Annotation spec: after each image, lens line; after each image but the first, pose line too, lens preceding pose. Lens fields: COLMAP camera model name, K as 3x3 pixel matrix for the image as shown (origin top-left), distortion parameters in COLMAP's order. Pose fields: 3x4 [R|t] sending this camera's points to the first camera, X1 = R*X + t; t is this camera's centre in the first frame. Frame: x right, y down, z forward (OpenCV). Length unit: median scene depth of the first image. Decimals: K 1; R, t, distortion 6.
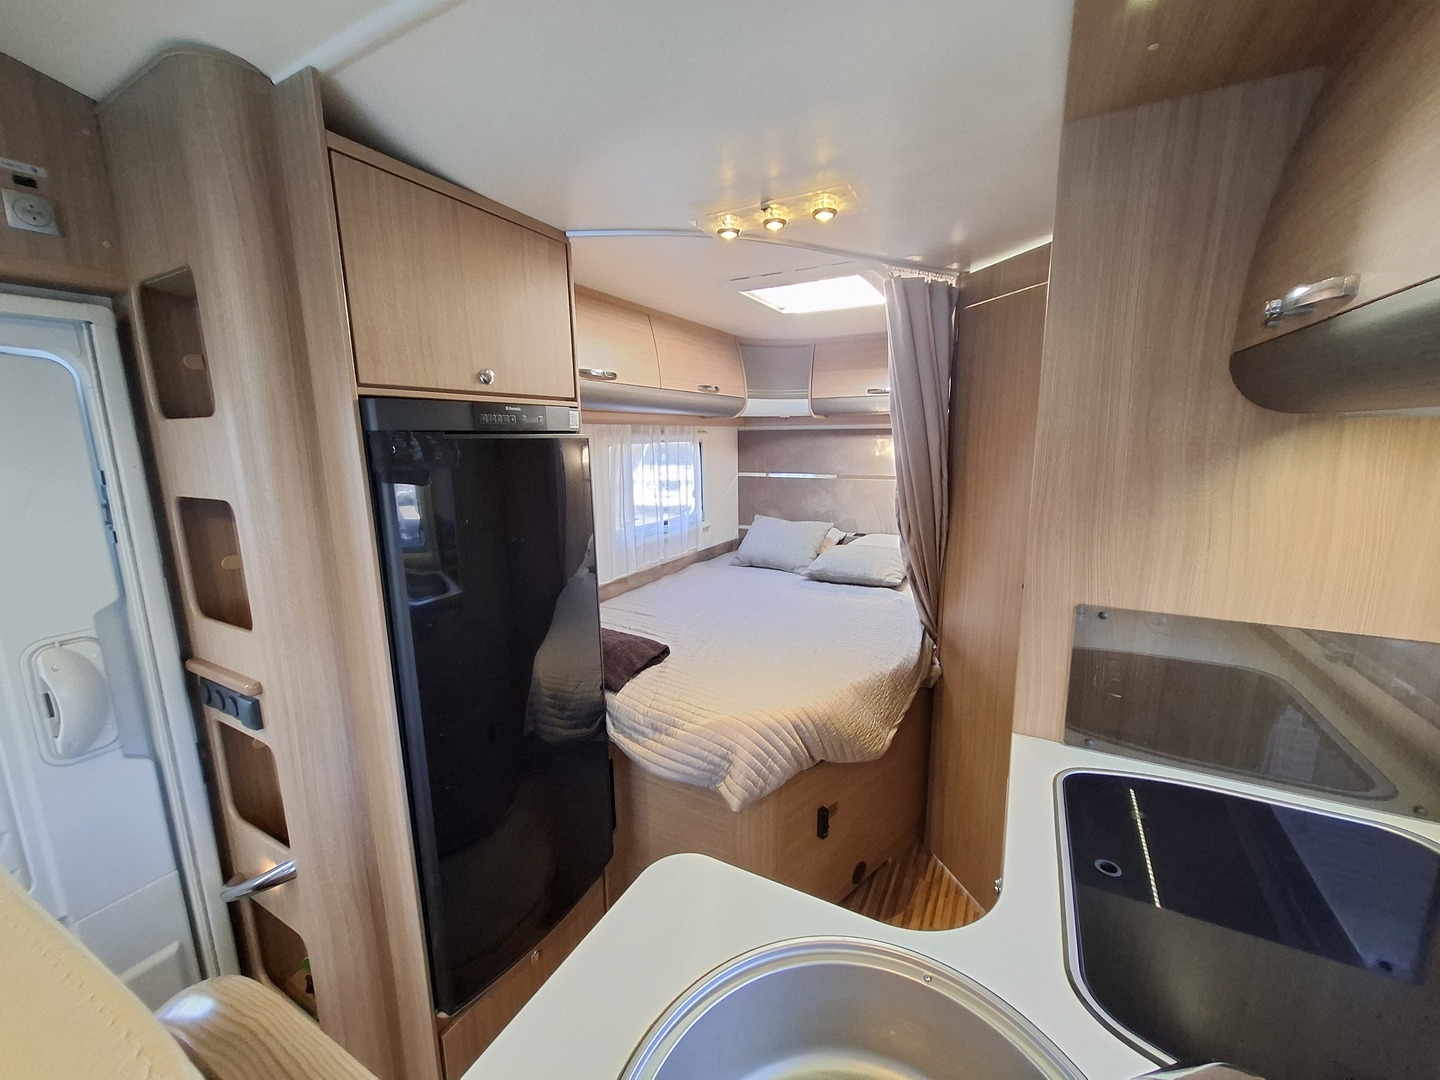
lens RADIAL K [[568.4, 0, 730.2], [0, 568.4, 536.6], [0, 0, 1]] dist [0.003666, 0.000775]
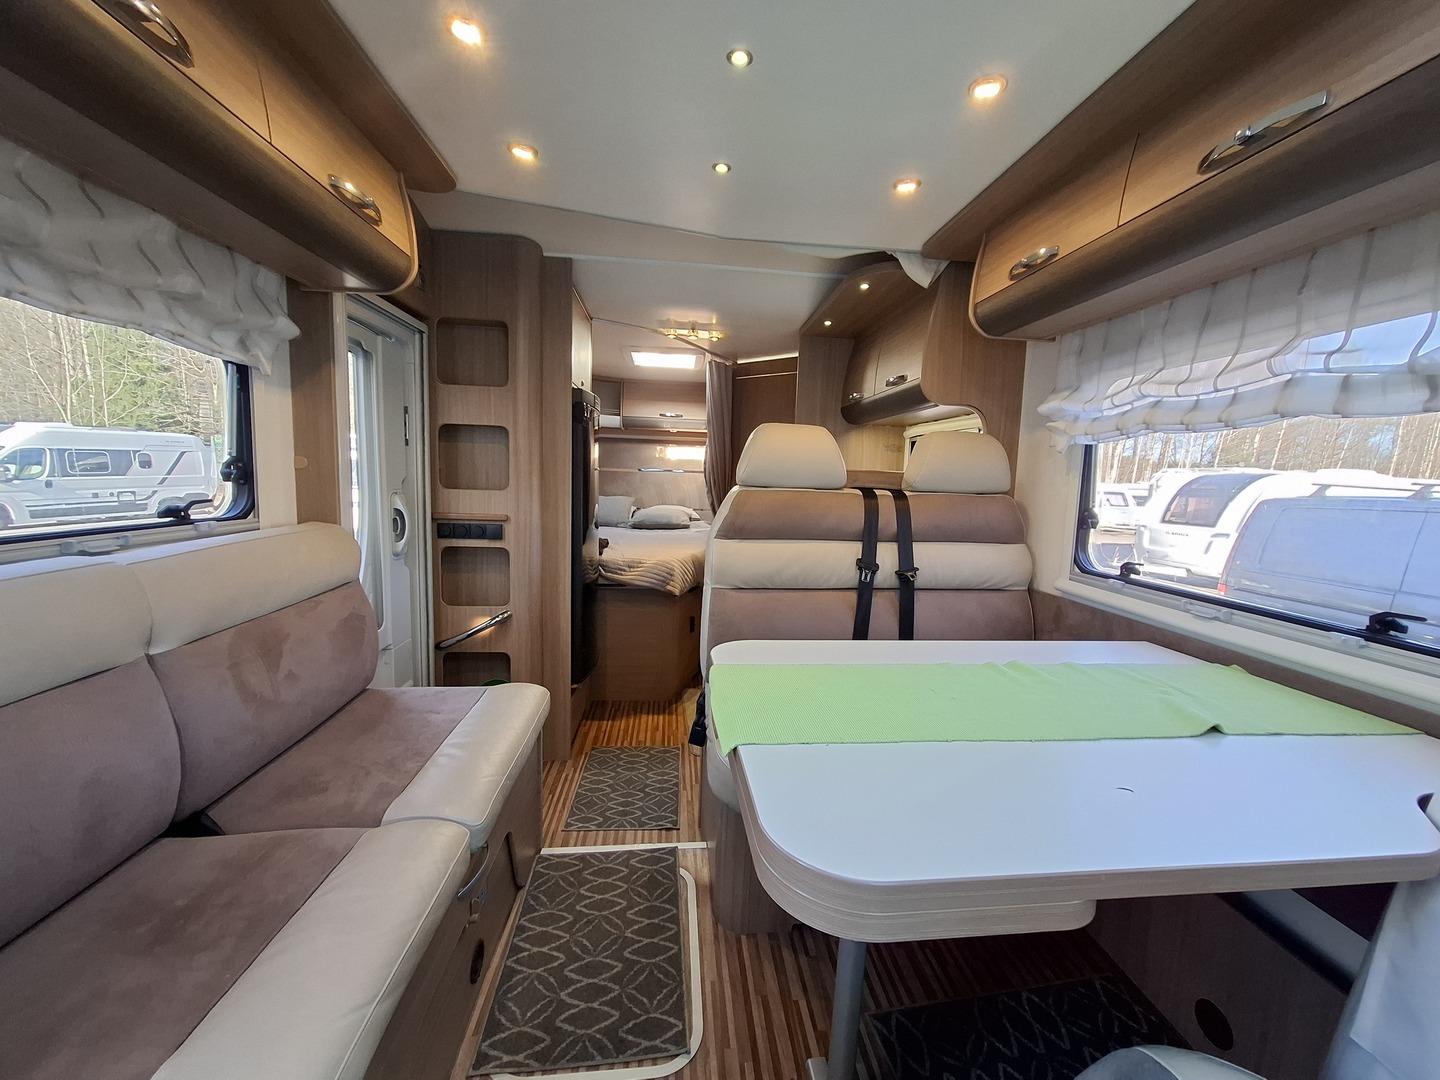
lens RADIAL K [[568.4, 0, 732.4], [0, 568.4, 536.3], [0, 0, 1]] dist [0.003666, 0.000775]
pose [[0.830248, -0.015821, 0.557169, -0.990134], [0.051782, 0.997464, -0.048837, 0.365125], [-0.554983, 0.069398, 0.828962, -0.897865]]
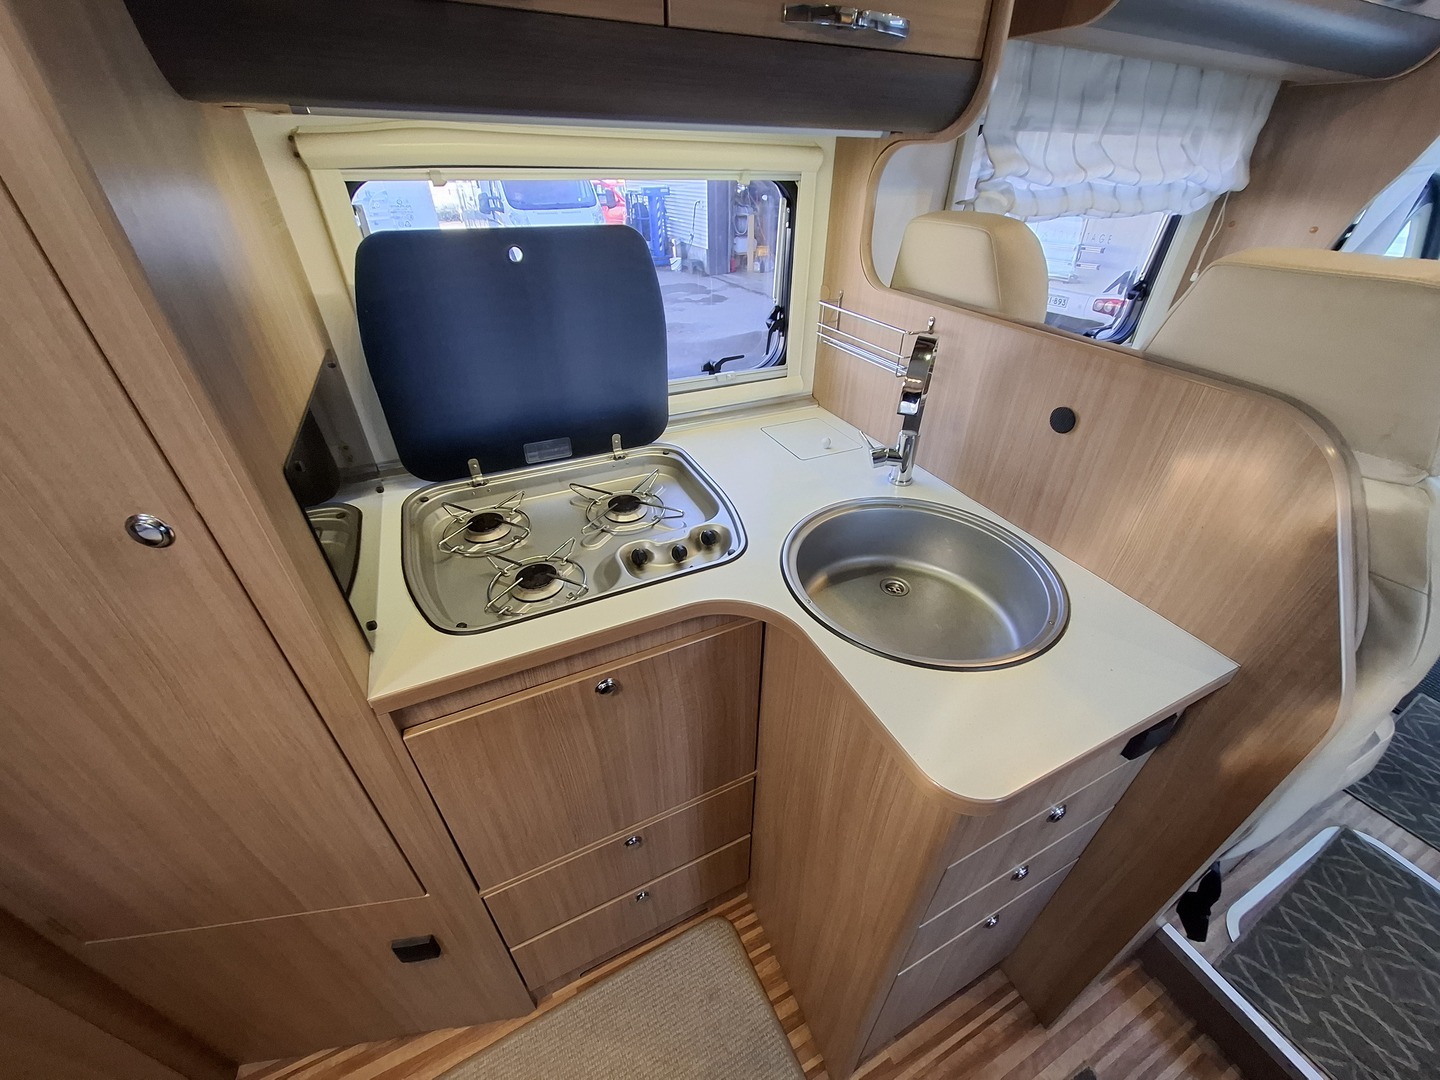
lens RADIAL K [[568.4, 0, 727.9], [0, 568.4, 532.9], [0, 0, 1]] dist [0.003666, 0.000775]
pose [[-0.822009, -0.318578, 0.472027, -0.017910], [0.099956, 0.735299, 0.670332, -0.154743], [-0.560634, 0.598200, -0.572578, 0.737821]]
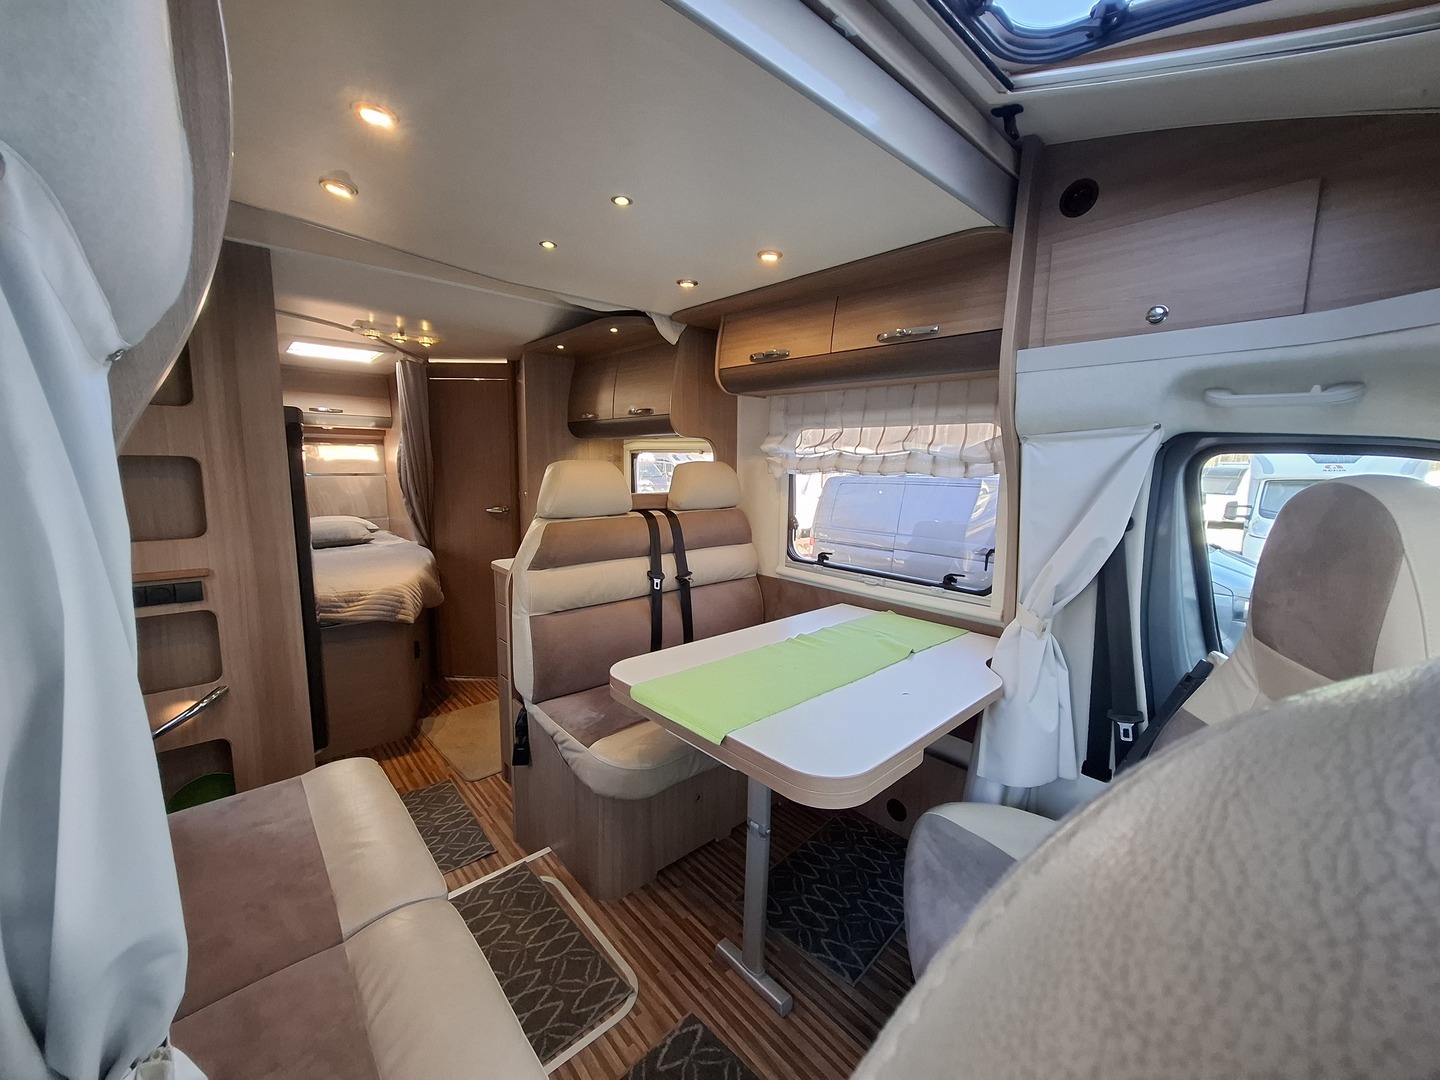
lens RADIAL K [[568.4, 0, 732.4], [0, 568.4, 536.2], [0, 0, 1]] dist [0.003666, 0.000775]
pose [[0.343419, -0.107584, 0.933000, -1.396470], [0.144557, 0.987634, 0.060676, 0.215649], [-0.927991, 0.114034, 0.354724, -0.764145]]
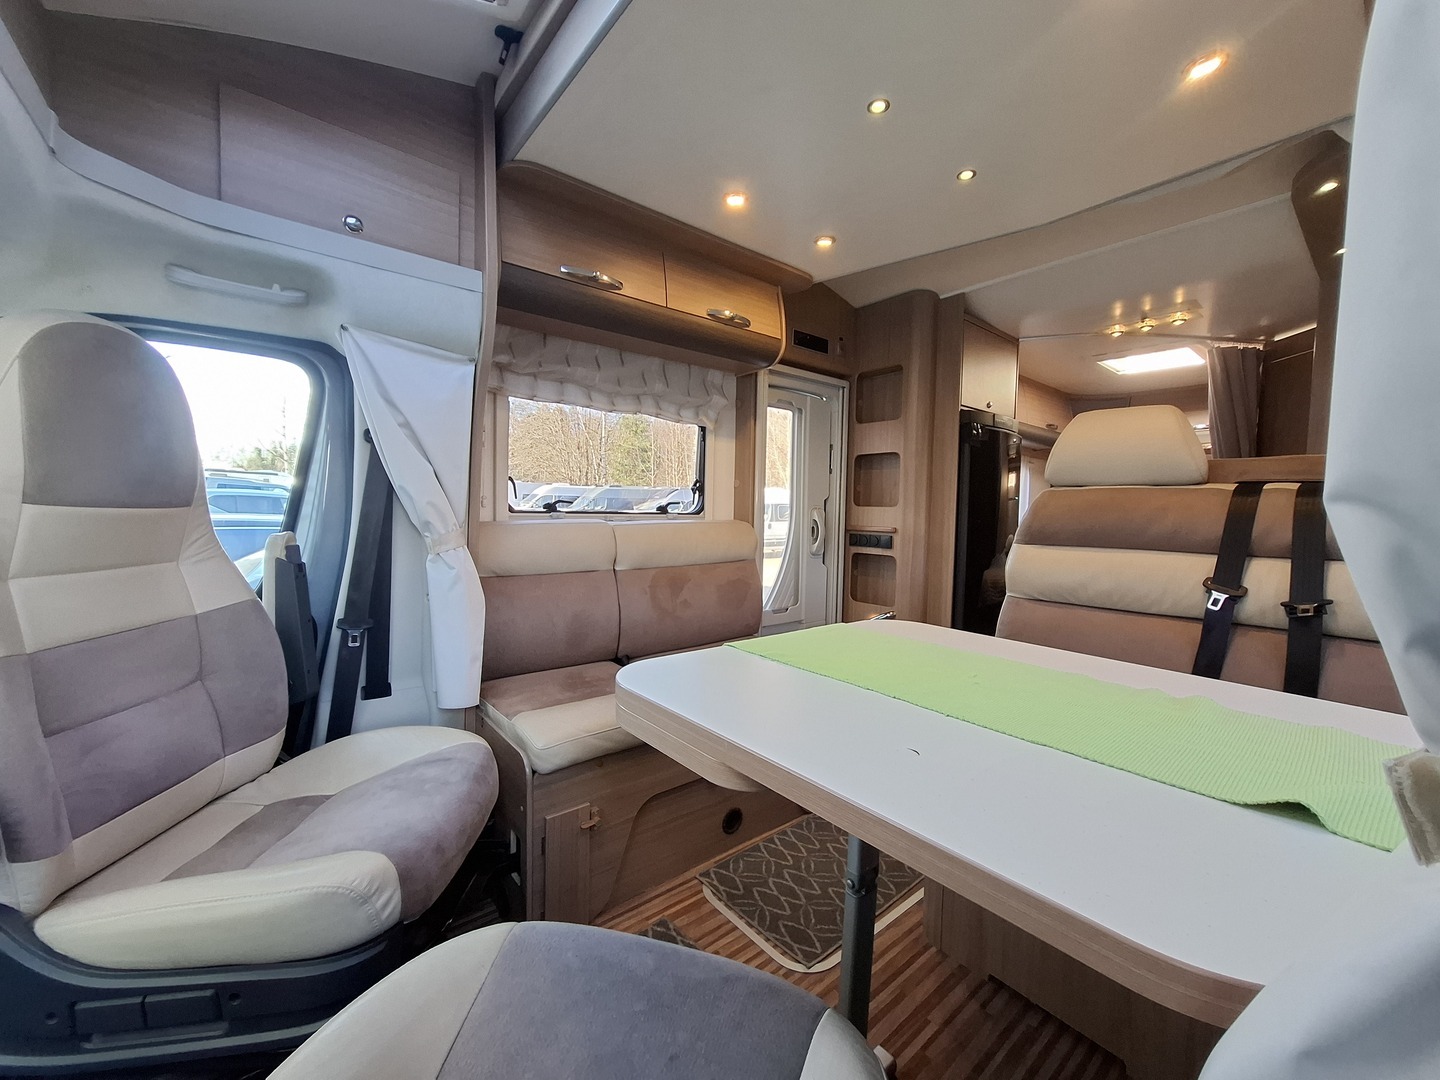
lens RADIAL K [[568.4, 0, 736.1], [0, 568.4, 535.1], [0, 0, 1]] dist [0.003666, 0.000775]
pose [[0.926950, 0.052074, -0.371553, -0.418912], [-0.099860, 0.988842, -0.110543, 0.475157], [0.361651, 0.139571, 0.921807, -1.119915]]
